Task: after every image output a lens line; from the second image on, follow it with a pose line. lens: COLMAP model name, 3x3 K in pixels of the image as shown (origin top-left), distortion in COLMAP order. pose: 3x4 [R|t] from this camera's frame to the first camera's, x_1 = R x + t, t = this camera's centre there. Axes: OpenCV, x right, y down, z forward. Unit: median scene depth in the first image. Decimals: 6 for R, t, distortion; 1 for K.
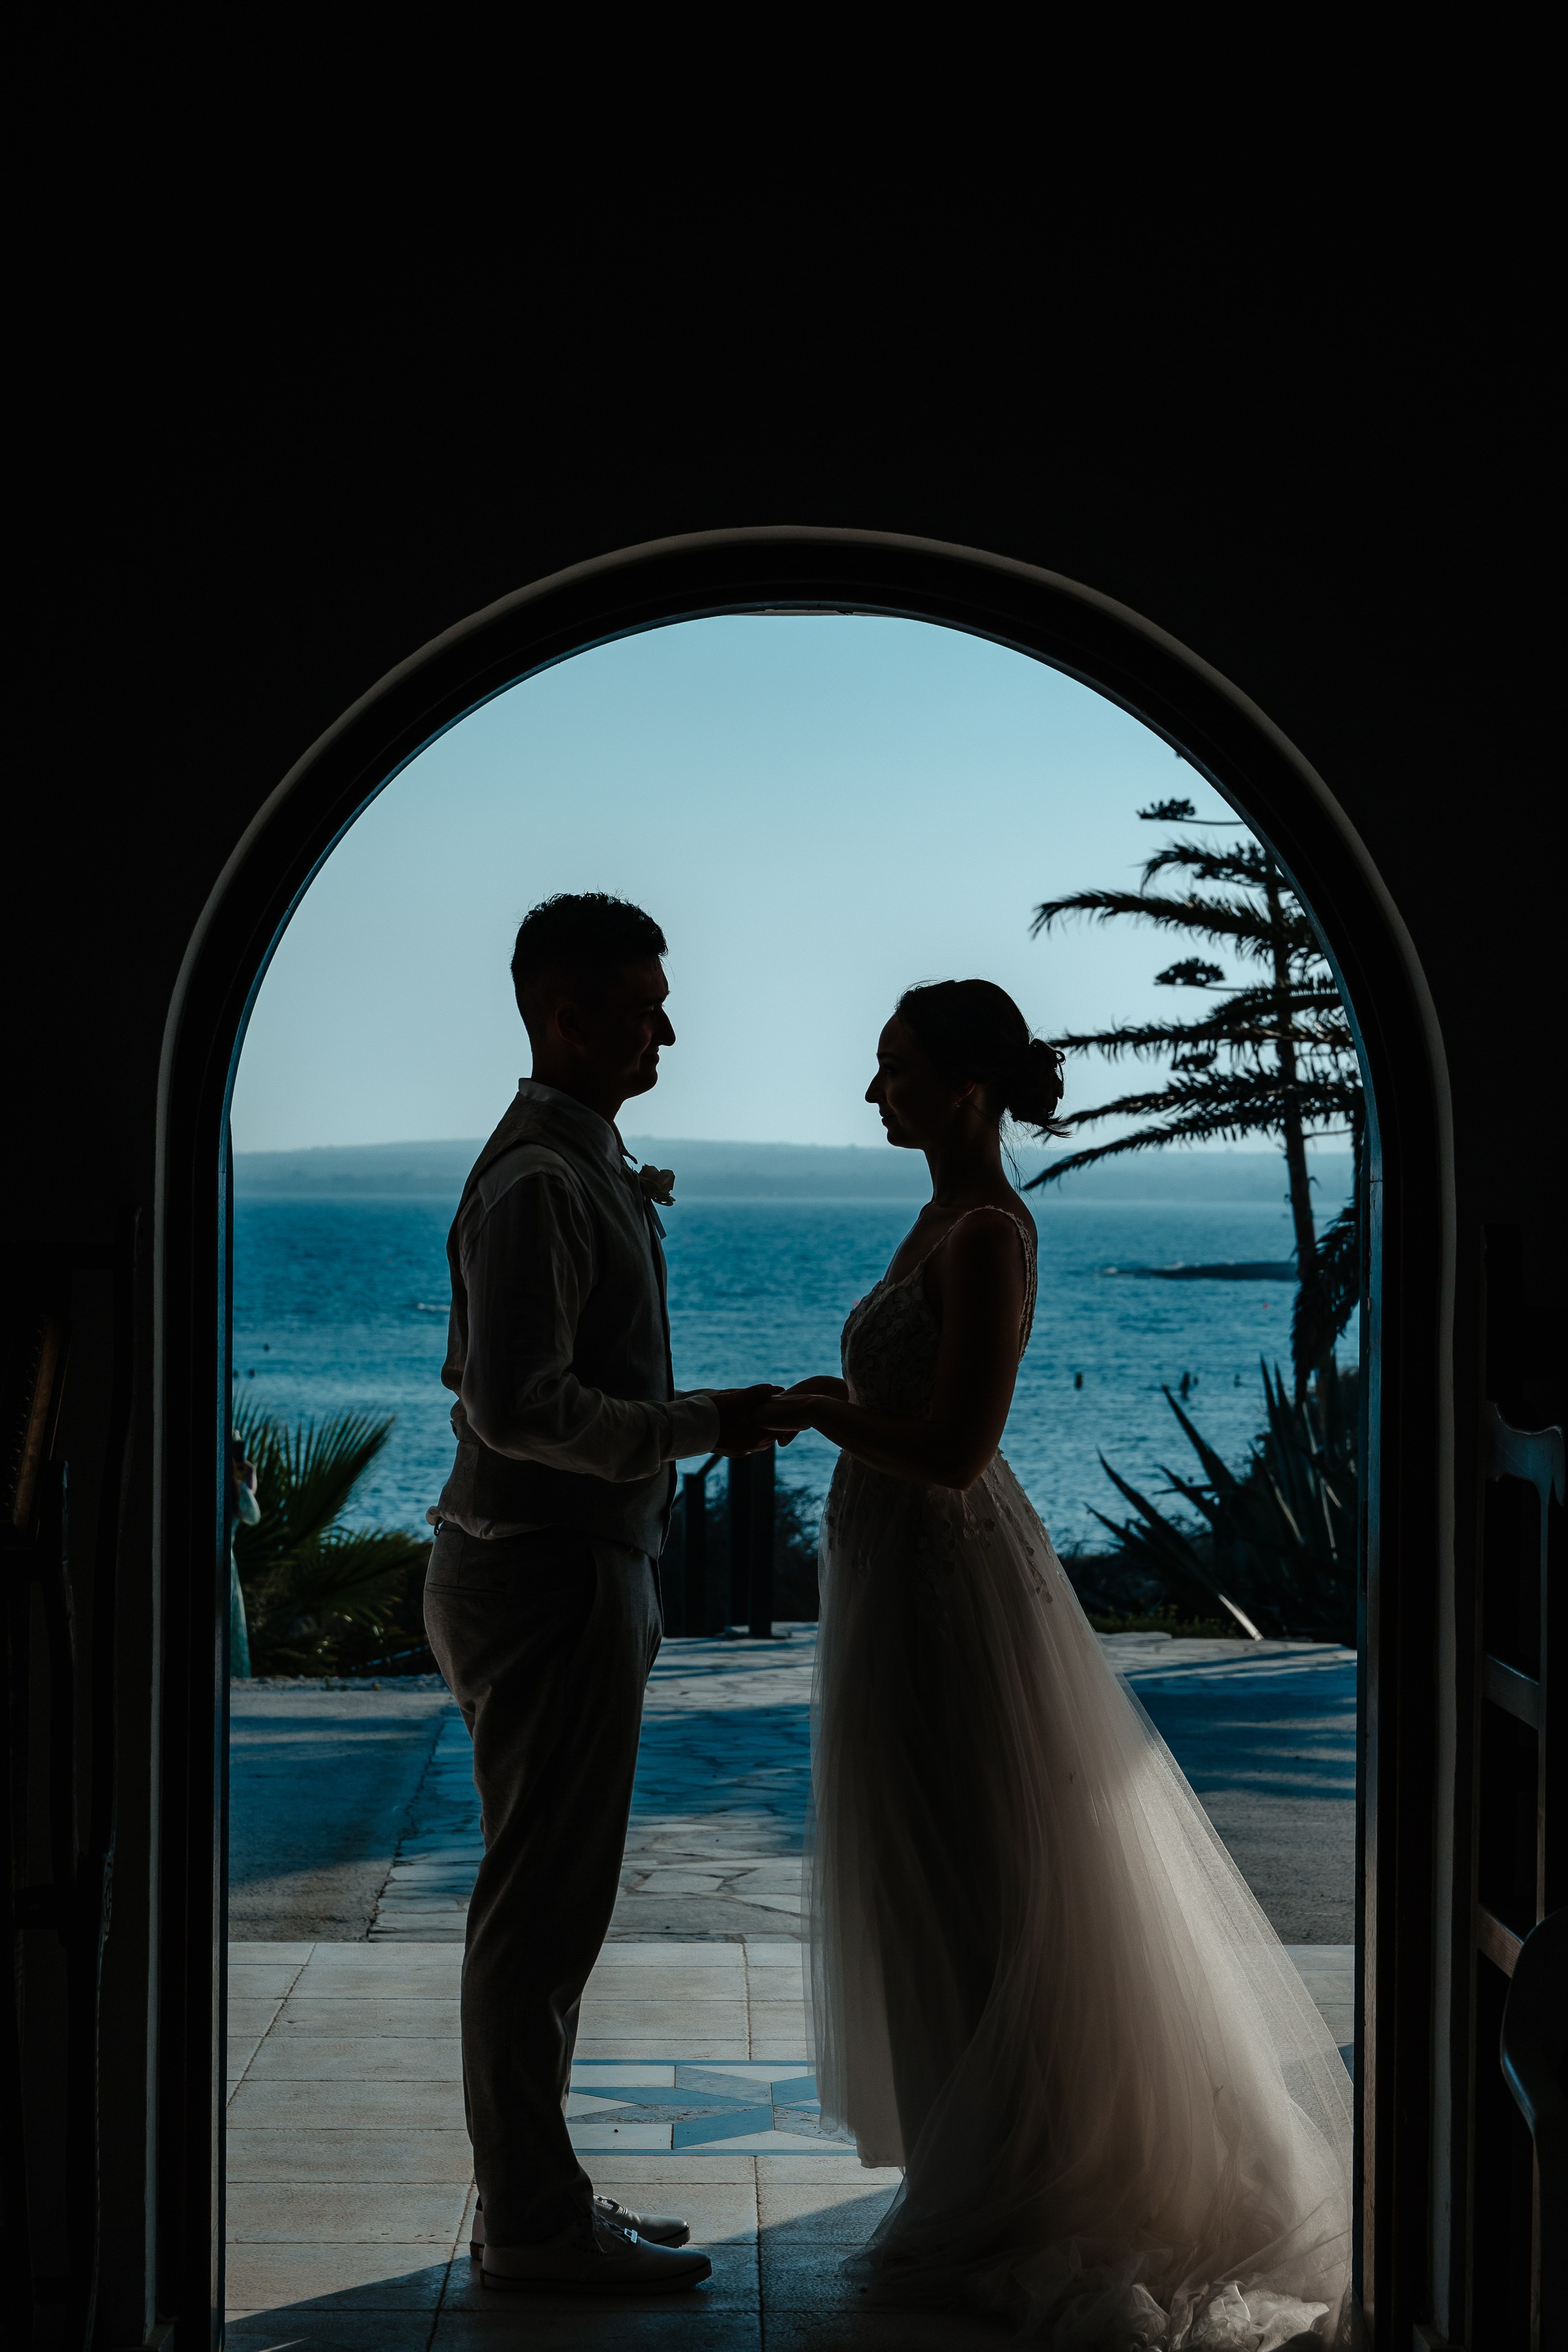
lens RADIAL K [[5485.4, 0, 769.8], [0, 5485.4, 1157.0], [0, 0, 1]] dist [0.054910, 0.000000]
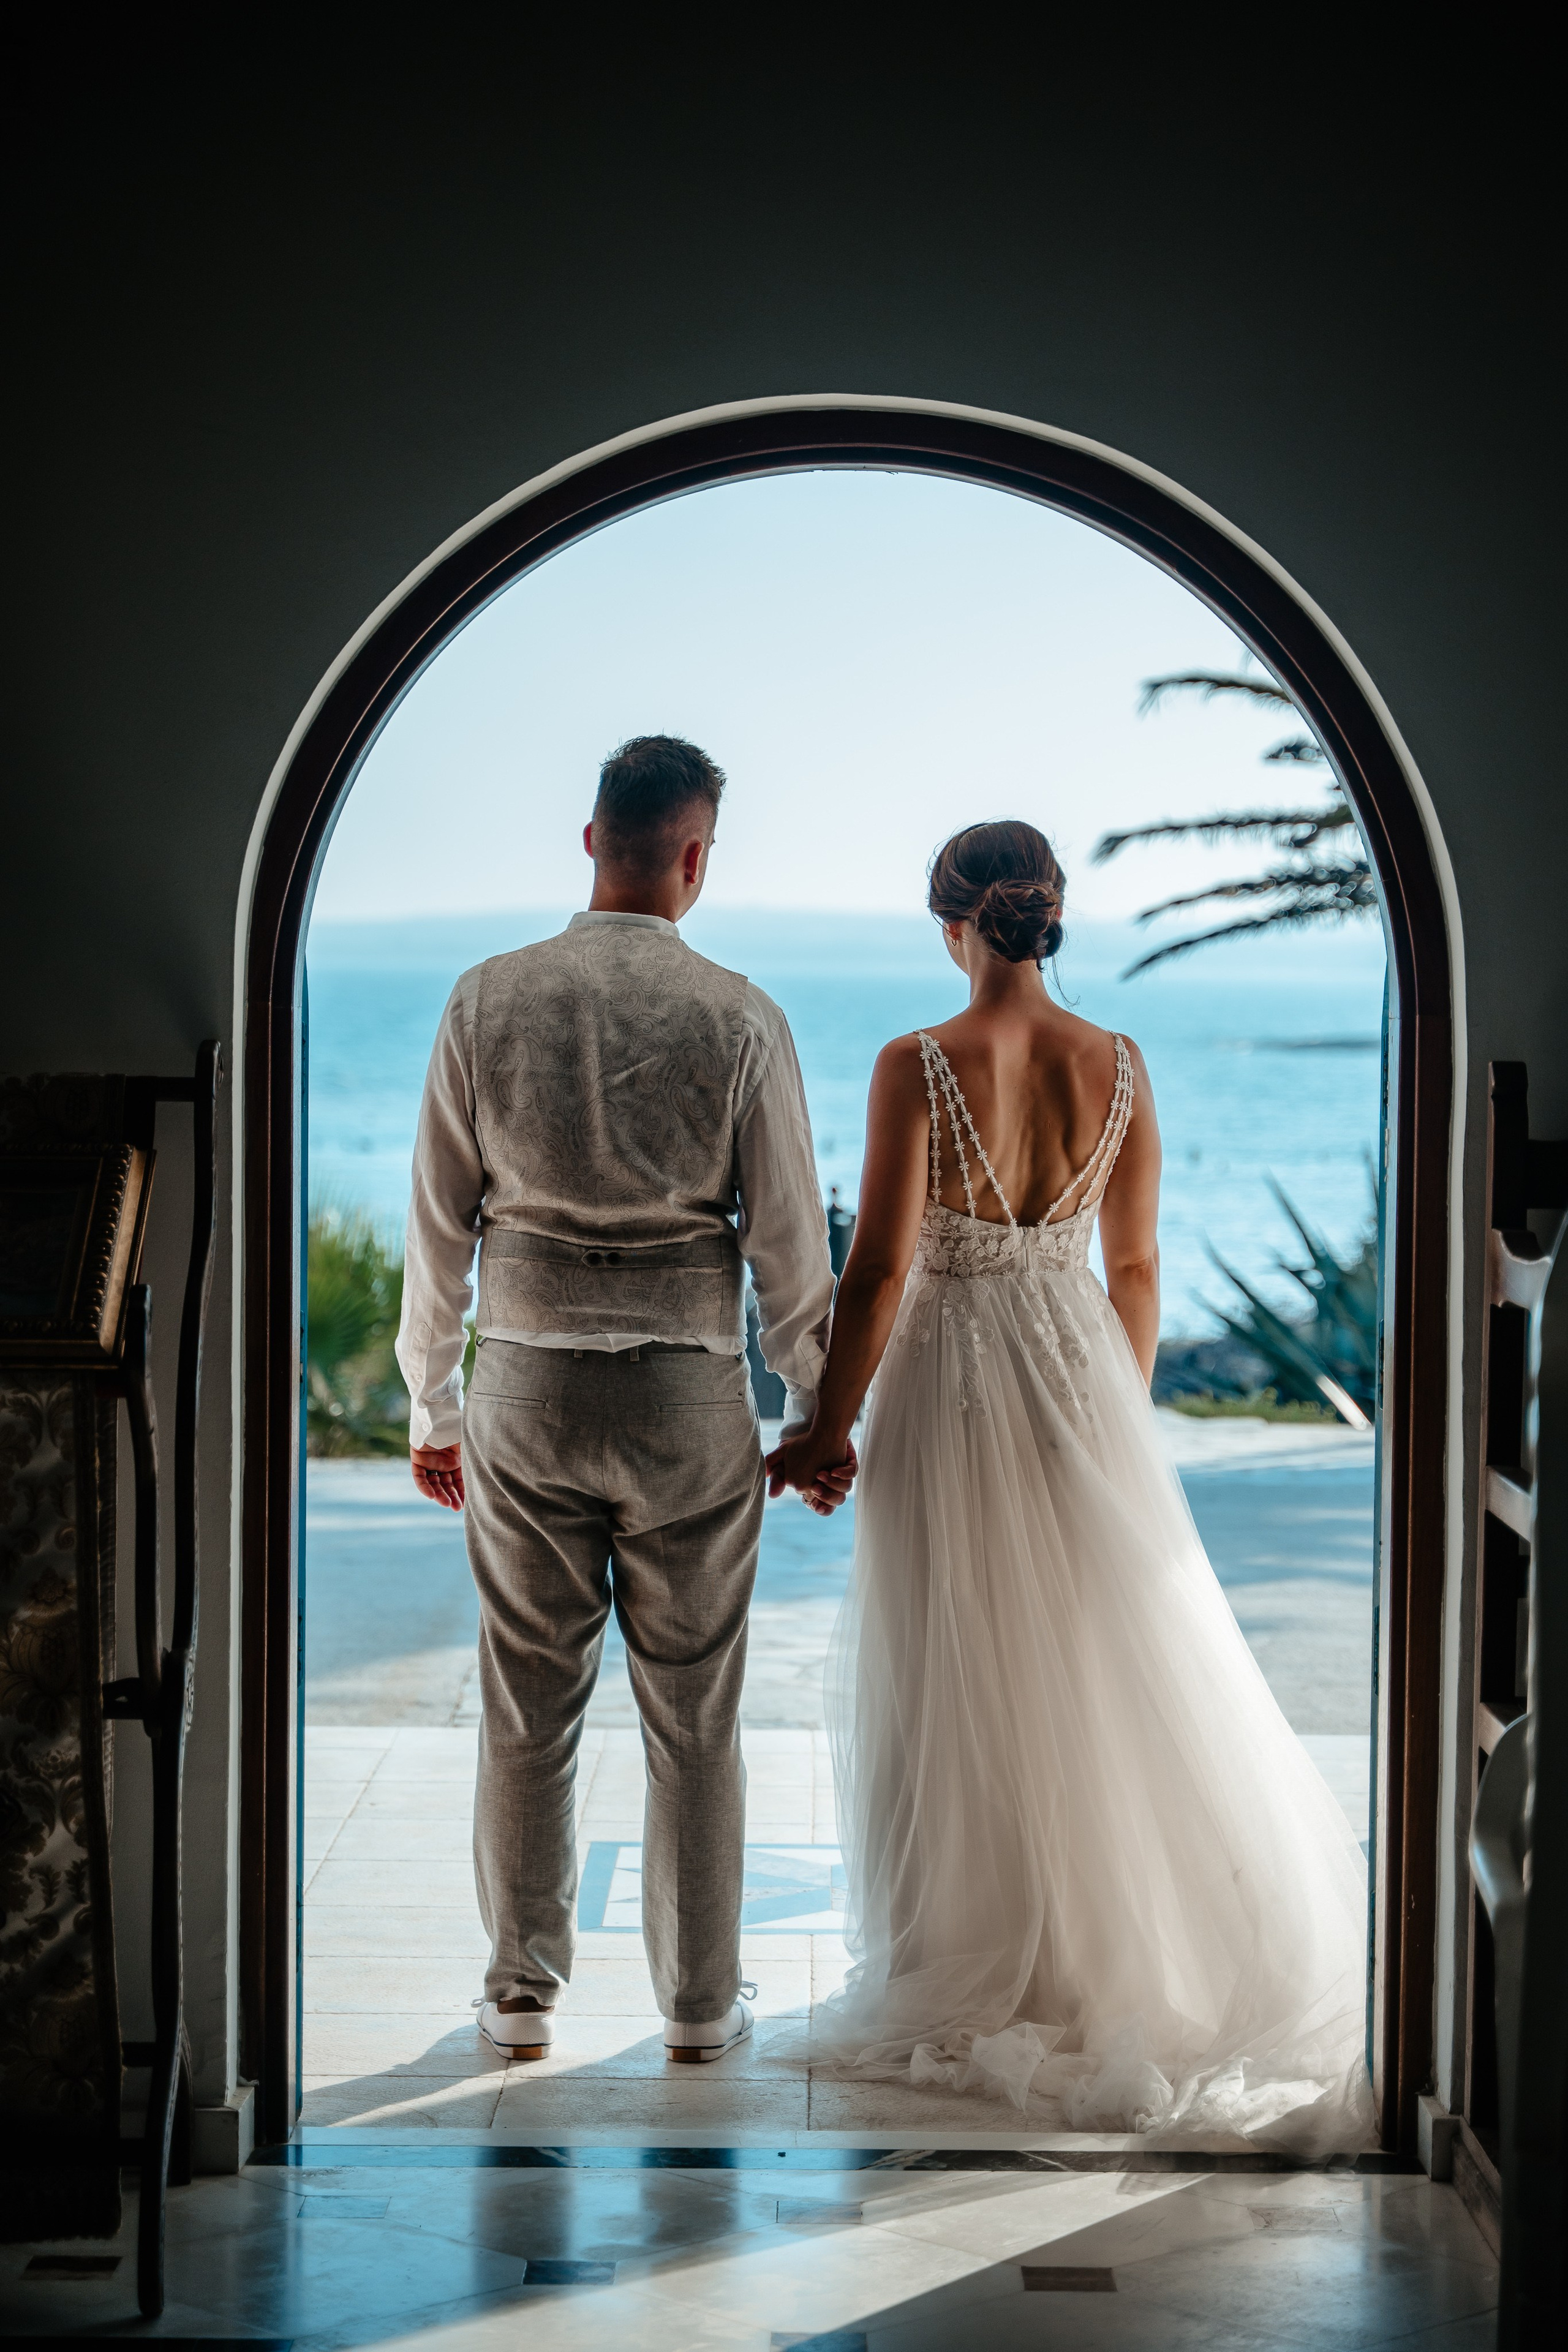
lens RADIAL K [[6401.0, 0, 842.6], [0, 6401.0, 1099.0], [0, 0, 1]] dist [0.106550, 0.000000]
pose [[0.999657, 0.002825, -0.026038, 0.034209], [-0.001598, 0.998894, 0.046999, -0.034593], [0.026142, -0.046942, 0.998555, -0.211286]]
